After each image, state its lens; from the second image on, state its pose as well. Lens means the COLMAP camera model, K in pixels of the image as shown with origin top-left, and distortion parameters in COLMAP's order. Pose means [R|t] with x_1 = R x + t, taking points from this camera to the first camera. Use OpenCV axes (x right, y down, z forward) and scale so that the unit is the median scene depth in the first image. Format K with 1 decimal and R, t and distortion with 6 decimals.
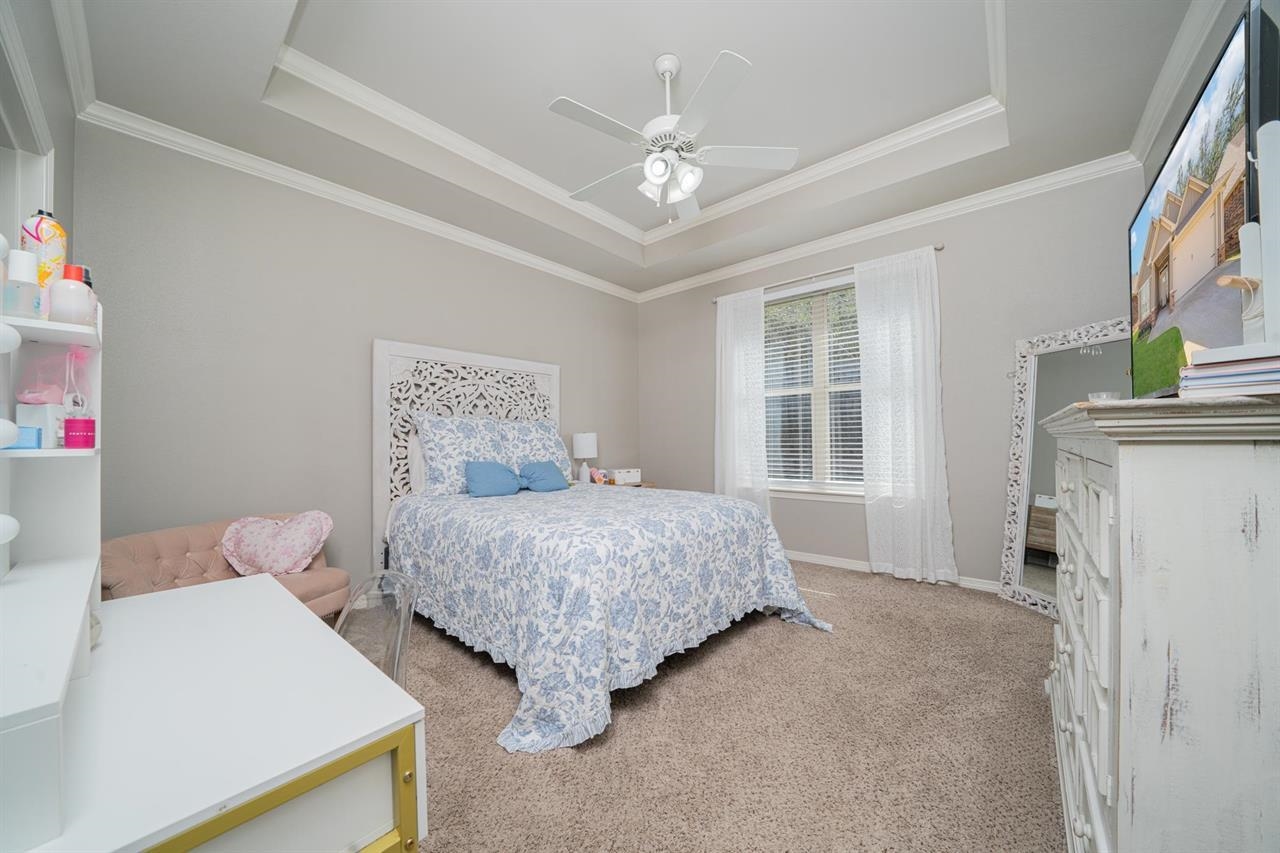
lens RADIAL K [[438.7, 0, 631.7], [0, 438.7, 432.6], [0, 0, 1]] dist [-0.016577, -0.000376]
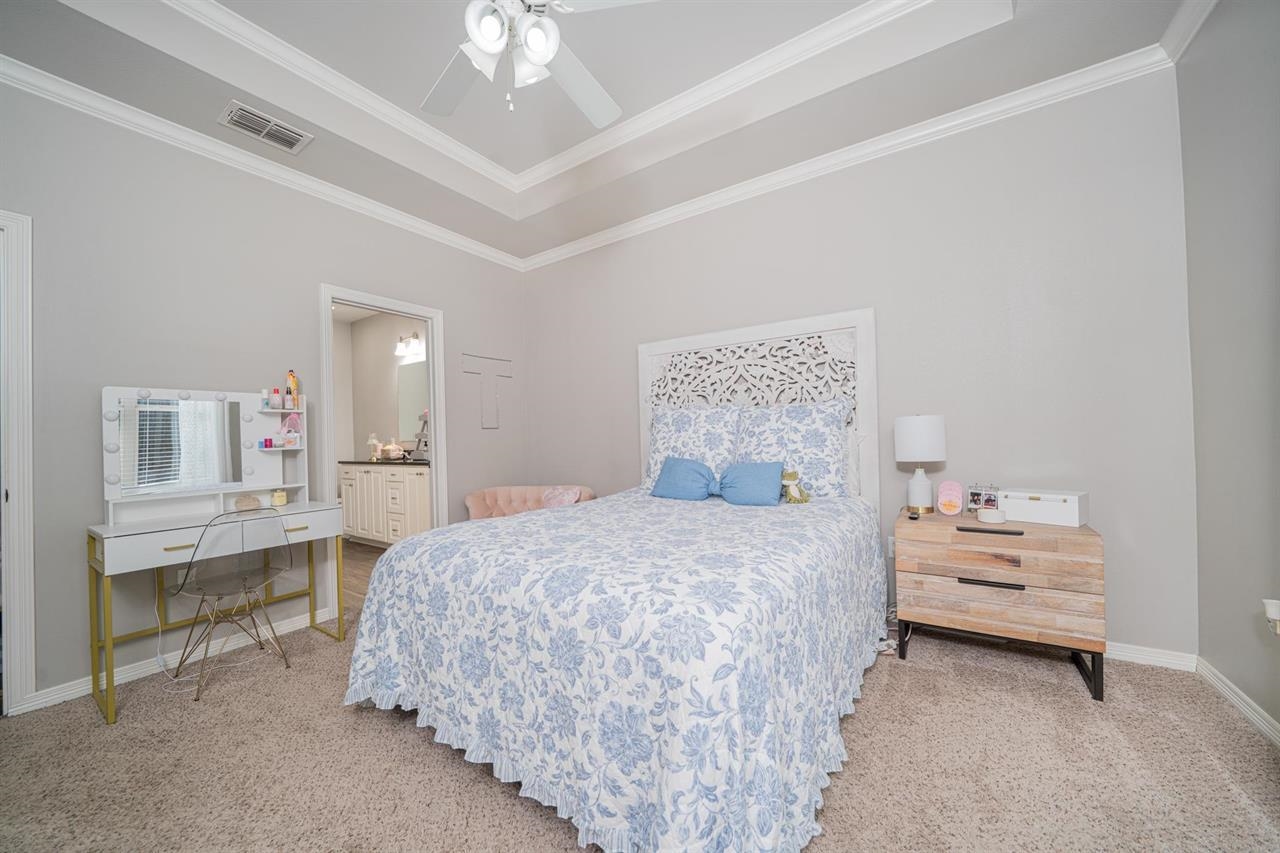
lens RADIAL K [[462.3, 0, 630.3], [0, 462.3, 432.4], [0, 0, 1]] dist [-0.010603, 0.000702]
pose [[0.122474, 0.004119, -0.992463, 0.521456], [0.044291, 0.998972, 0.009612, 0.000599], [0.991483, -0.045135, 0.122165, 0.703297]]
